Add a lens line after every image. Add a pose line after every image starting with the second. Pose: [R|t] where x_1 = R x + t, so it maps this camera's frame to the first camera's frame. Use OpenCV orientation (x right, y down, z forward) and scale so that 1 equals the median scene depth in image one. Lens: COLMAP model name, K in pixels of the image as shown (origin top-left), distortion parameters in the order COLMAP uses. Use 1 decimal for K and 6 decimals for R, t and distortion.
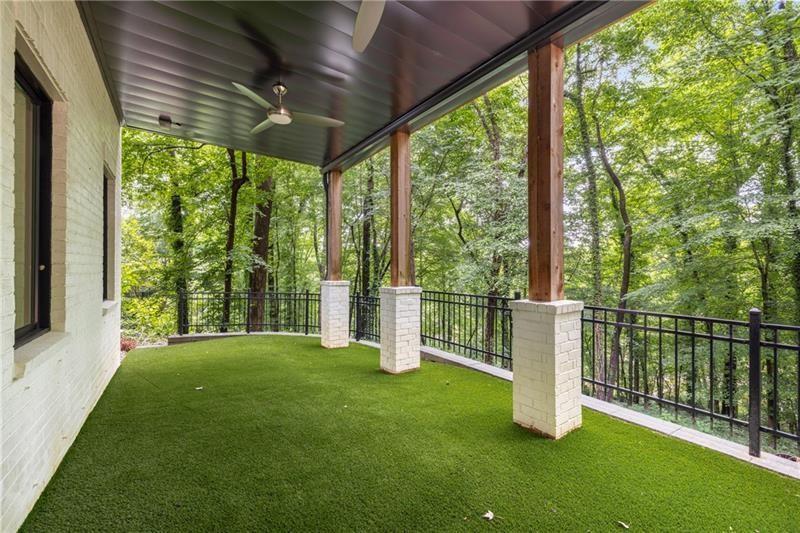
lens RADIAL K [[333.0, 0, 400.0], [0, 333.0, 266.5], [0, 0, 1]] dist [0.000166, 0.000011]
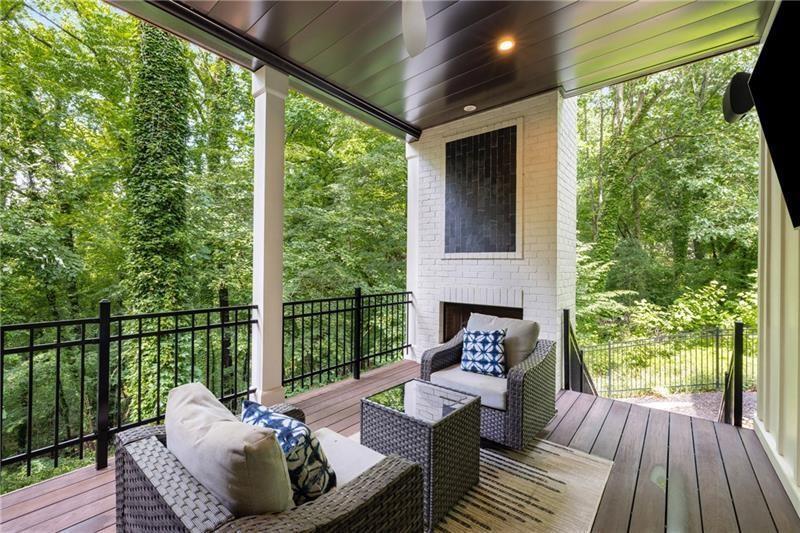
lens RADIAL K [[333.0, 0, 400.0], [0, 333.0, 266.5], [0, 0, 1]] dist [0.000166, 0.000011]
pose [[-0.270718, 0.004411, 0.962649, -0.586602], [0.000835, 0.999990, -0.004348, 0.013390], [-0.962658, -0.000373, -0.270719, 1.062116]]
